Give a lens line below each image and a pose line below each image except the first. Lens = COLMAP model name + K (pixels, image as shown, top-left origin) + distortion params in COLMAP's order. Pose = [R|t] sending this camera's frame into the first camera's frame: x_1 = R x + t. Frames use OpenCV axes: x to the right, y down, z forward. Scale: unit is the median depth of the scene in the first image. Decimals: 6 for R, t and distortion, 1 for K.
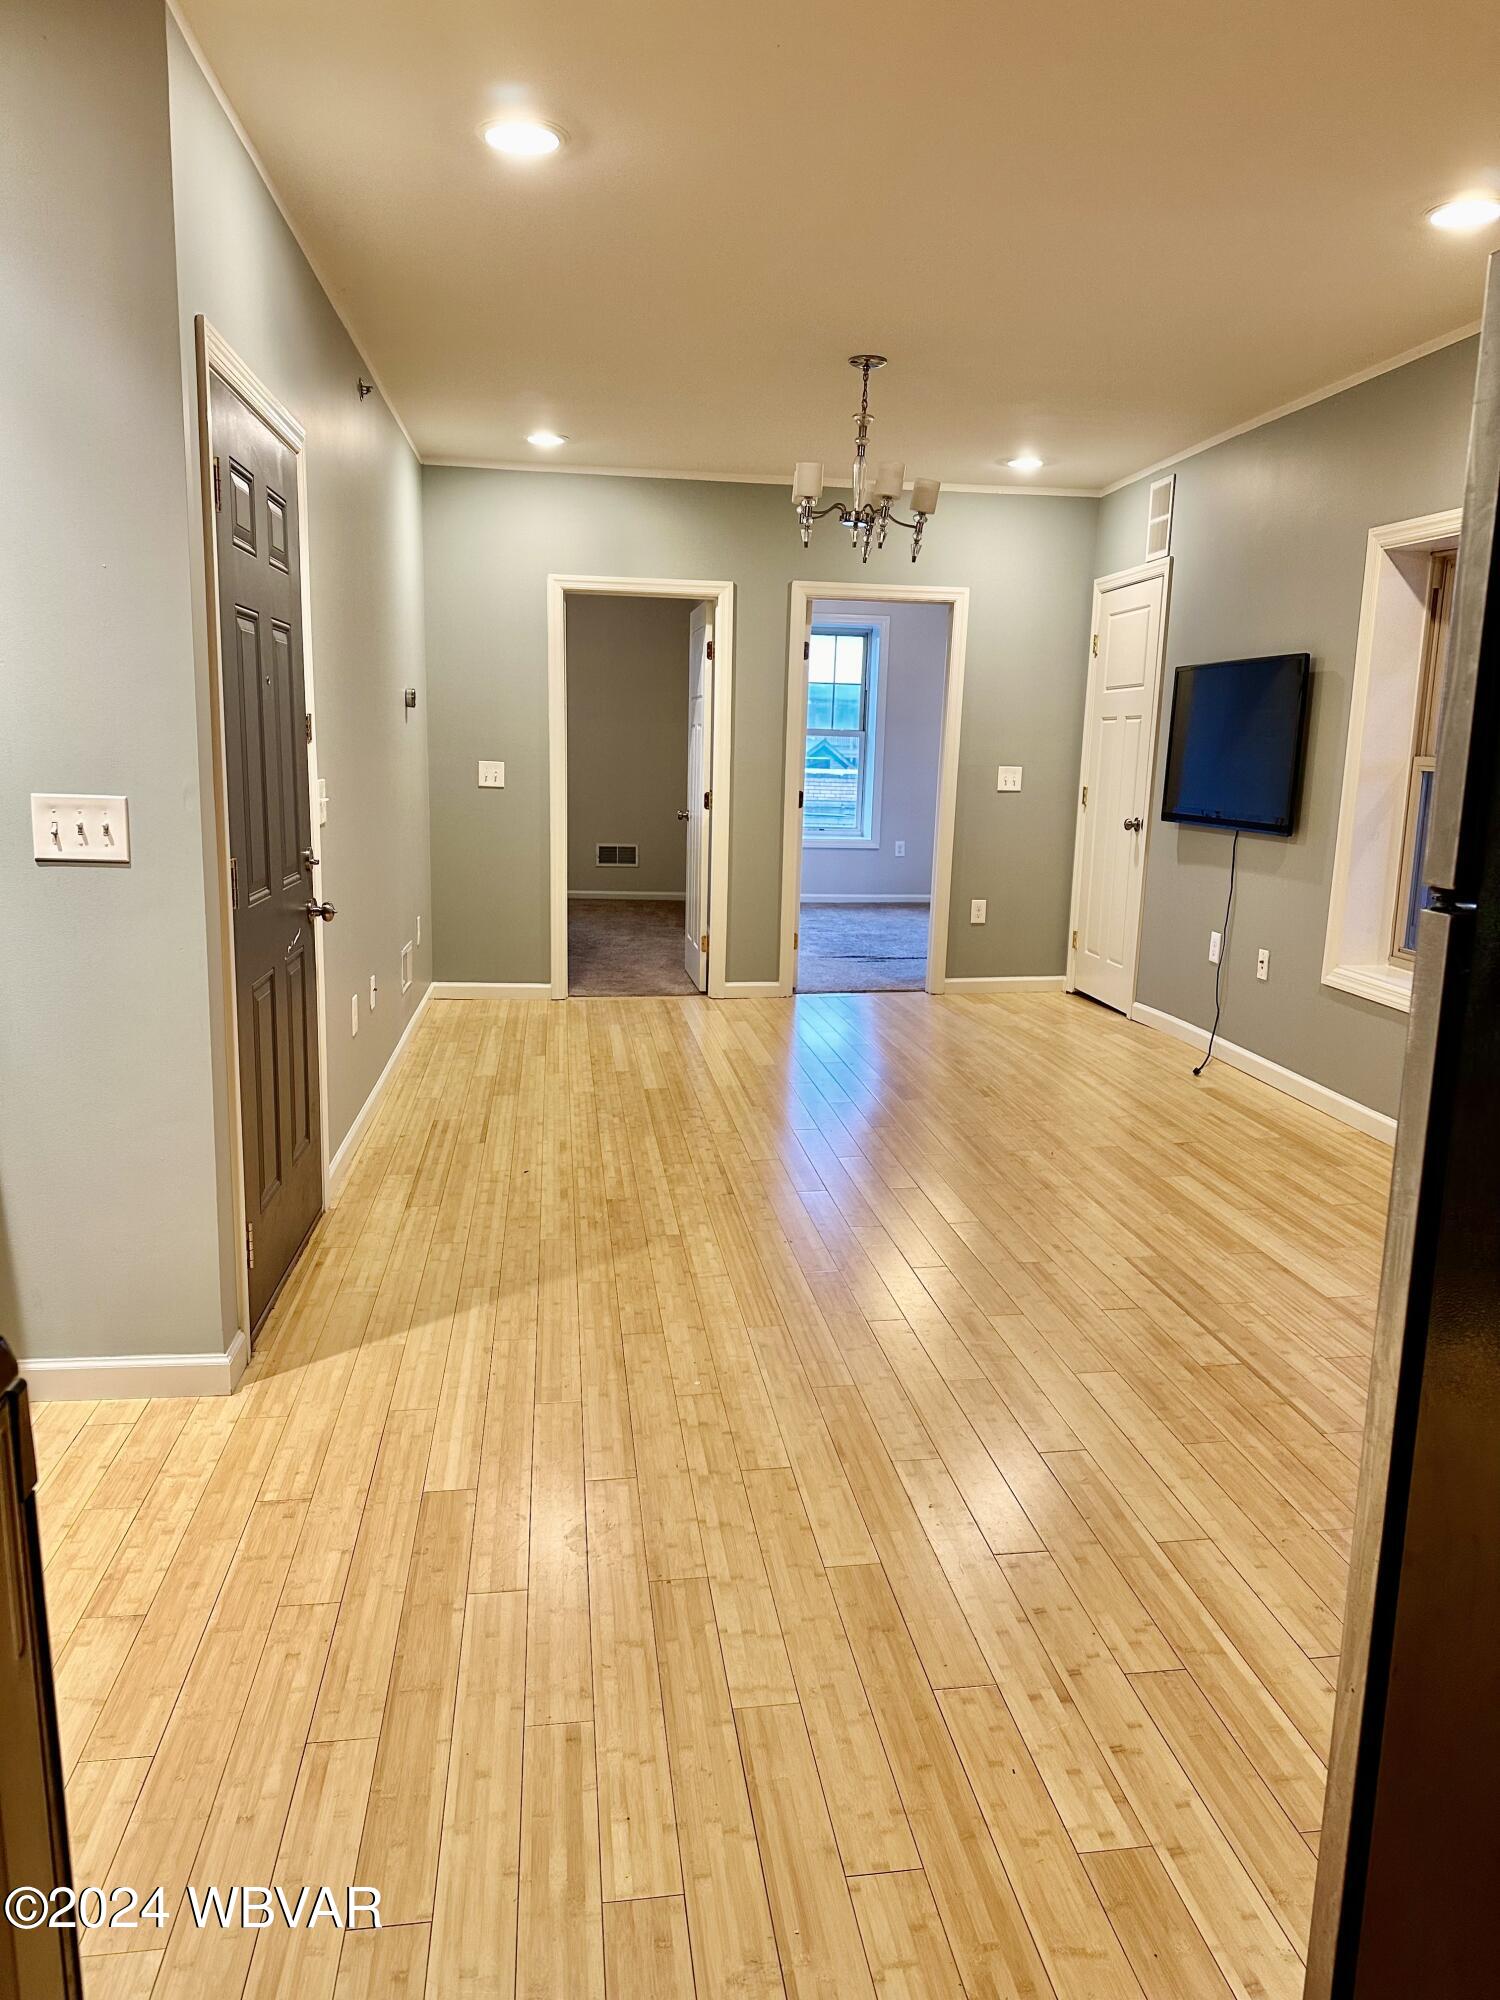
lens RADIAL K [[1397.6, 0, 748.2], [0, 1397.6, 1001.5], [0, 0, 1]] dist [0.019808, -0.006345]
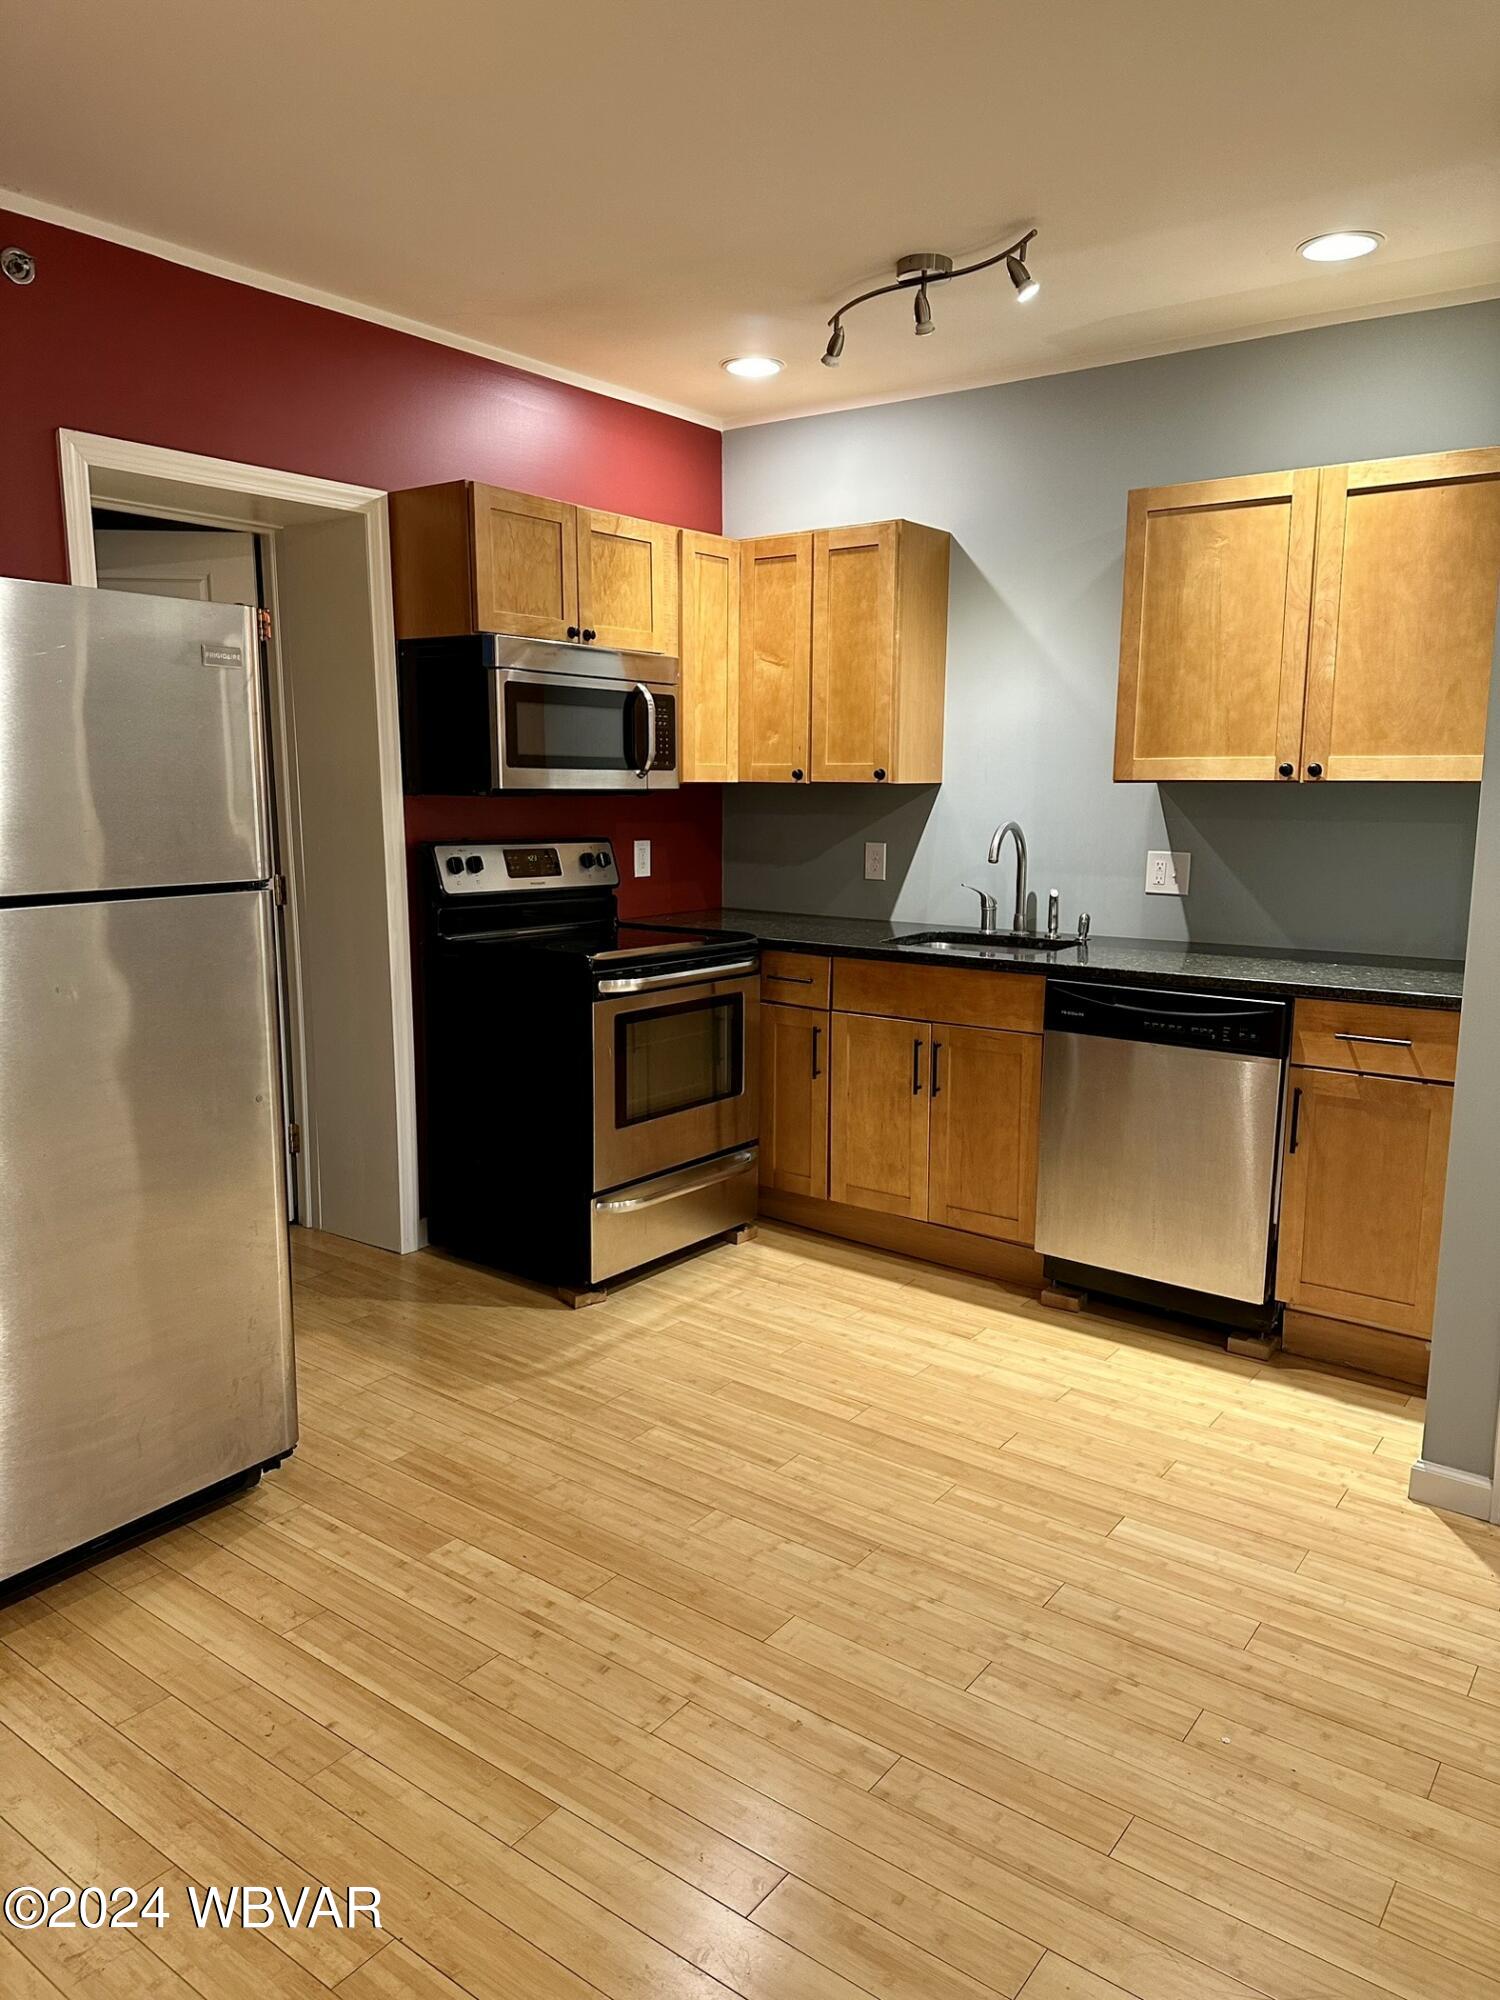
lens RADIAL K [[1397.6, 0, 750.7], [0, 1397.6, 1004.0], [0, 0, 1]] dist [0.019808, -0.006345]
pose [[-0.692715, 0.090306, -0.715536, 0.837921], [-0.161026, 0.947719, 0.275500, -0.329439], [0.703006, 0.306062, -0.641957, 1.616700]]
